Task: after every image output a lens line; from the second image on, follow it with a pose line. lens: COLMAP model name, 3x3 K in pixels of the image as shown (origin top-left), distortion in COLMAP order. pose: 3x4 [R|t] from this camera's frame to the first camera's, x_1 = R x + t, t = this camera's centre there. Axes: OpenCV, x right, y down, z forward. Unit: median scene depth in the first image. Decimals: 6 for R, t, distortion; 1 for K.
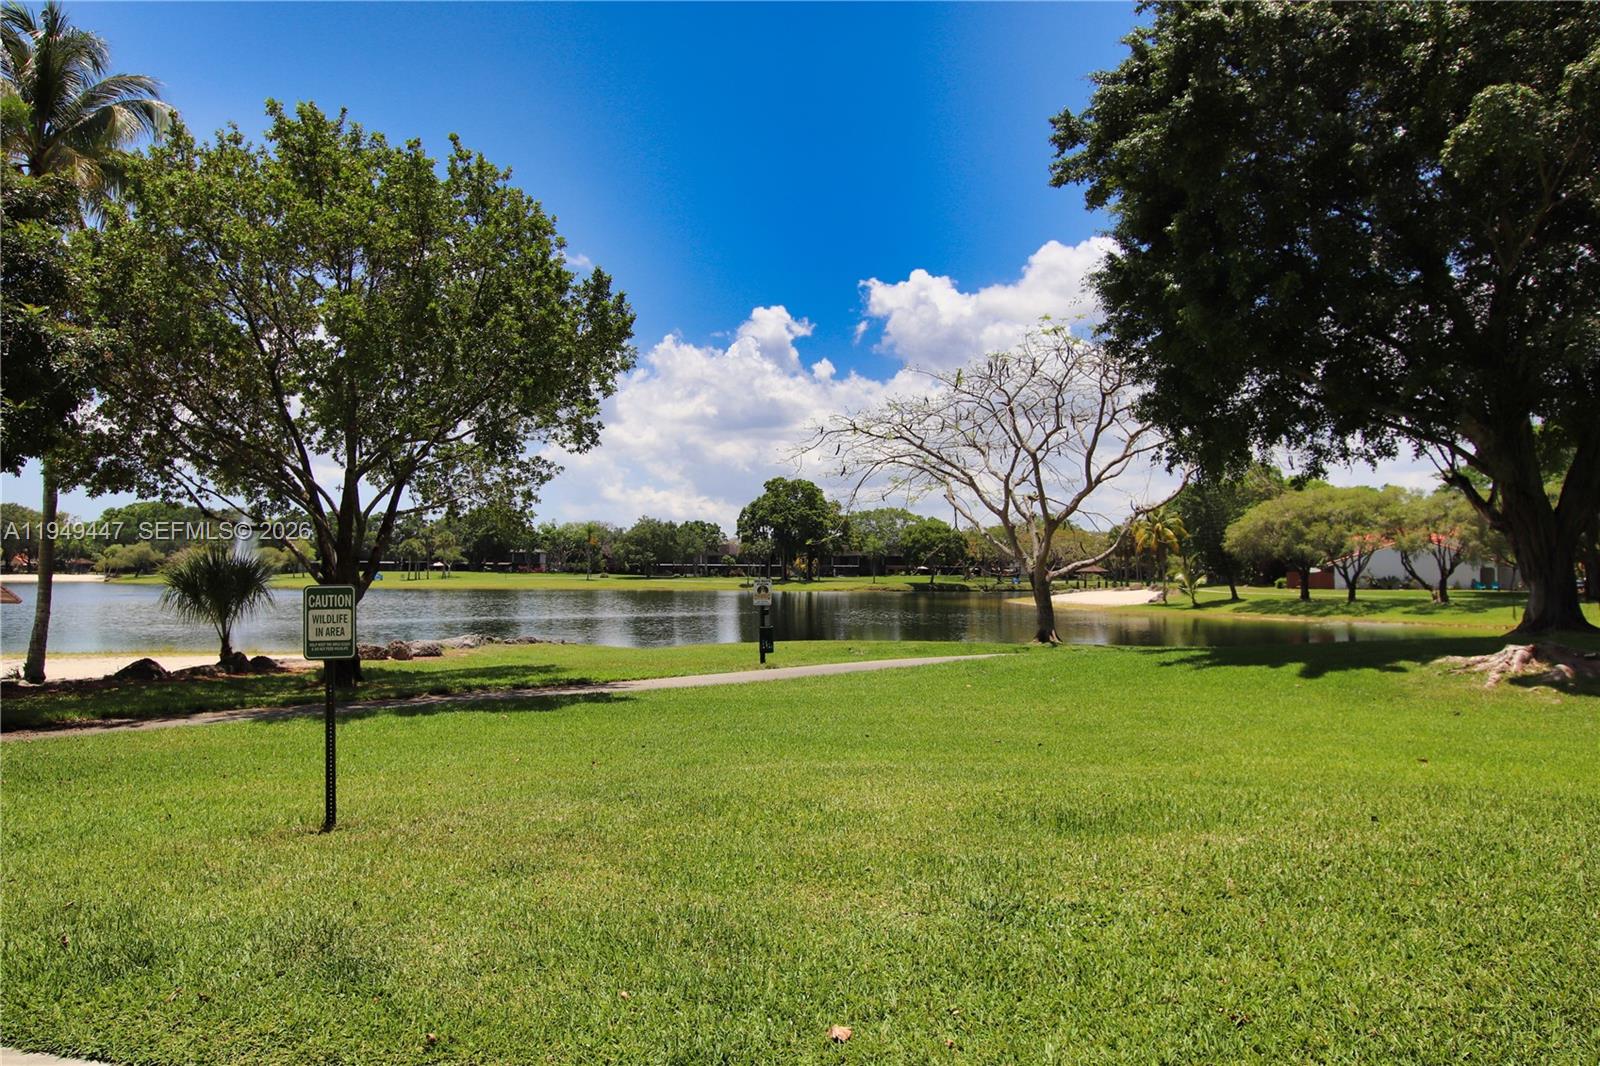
lens RADIAL K [[1191.0, 0, 801.1], [0, 1191.0, 536.2], [0, 0, 1]] dist [-0.008718, 0.026814]
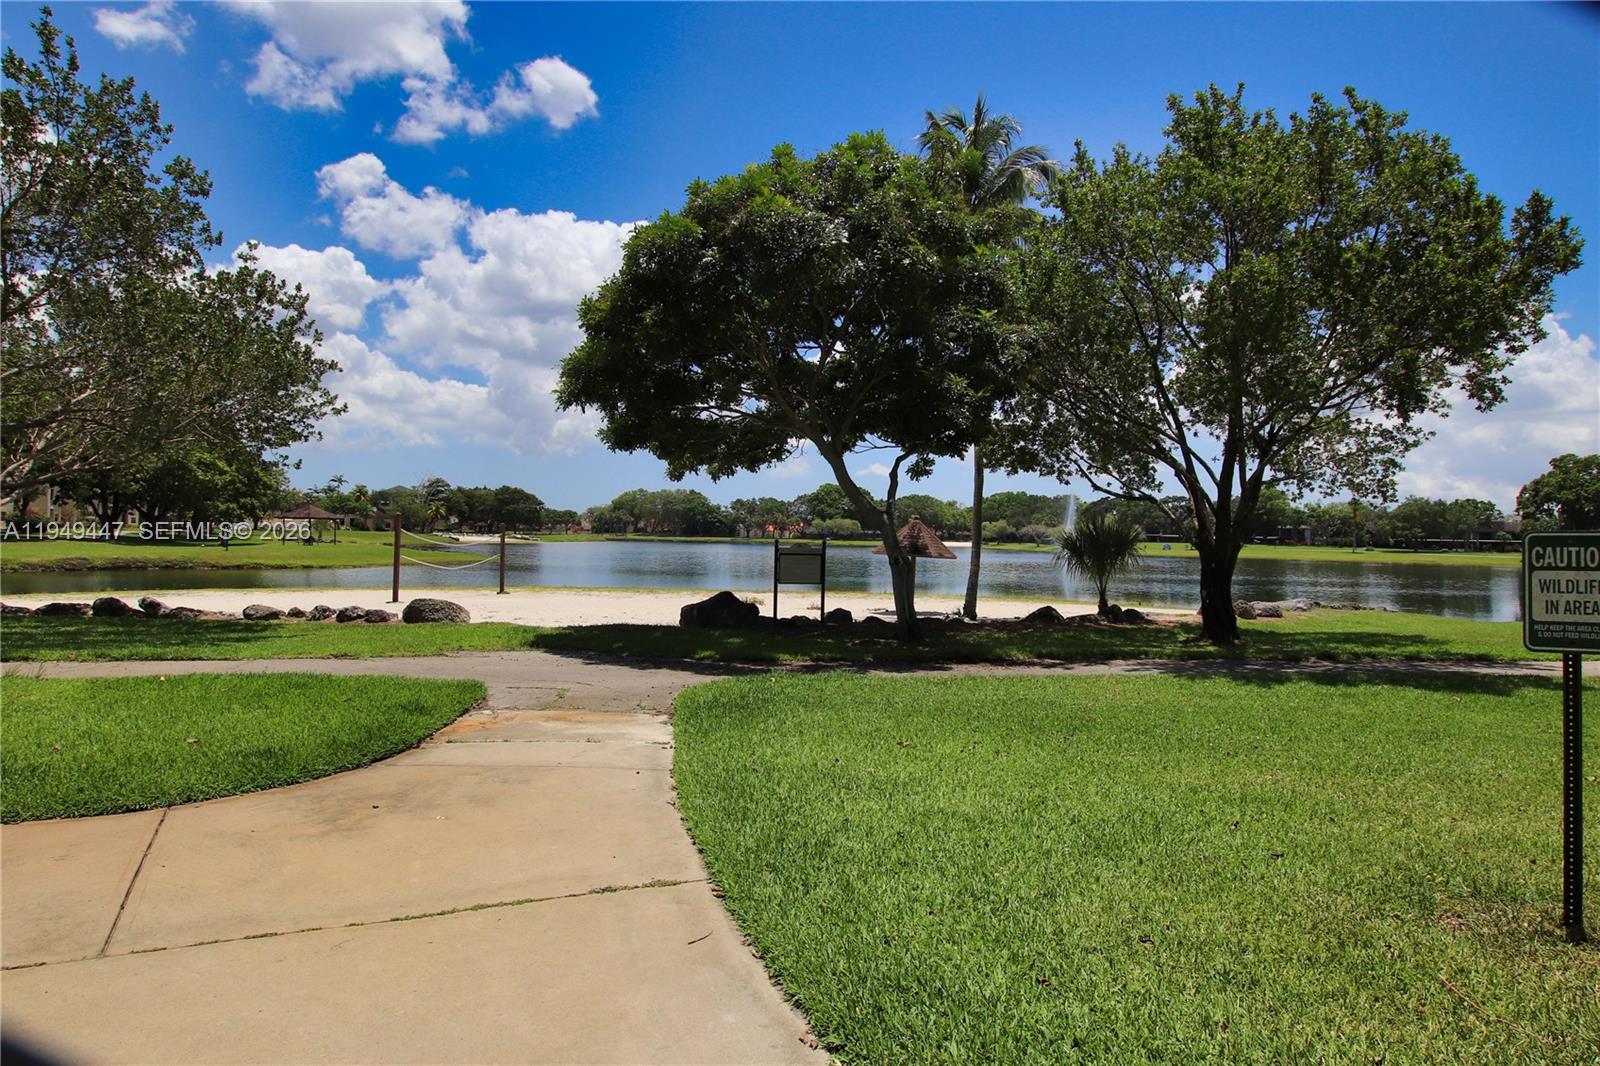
lens RADIAL K [[797.0, 0, 799.9], [0, 797.0, 532.2], [0, 0, 1]] dist [0.002331, 0.000947]
pose [[0.756870, 0.000859, -0.653565, -0.192607], [0.006800, 0.999935, 0.009189, 0.015925], [0.653530, -0.011399, 0.756815, 0.195789]]
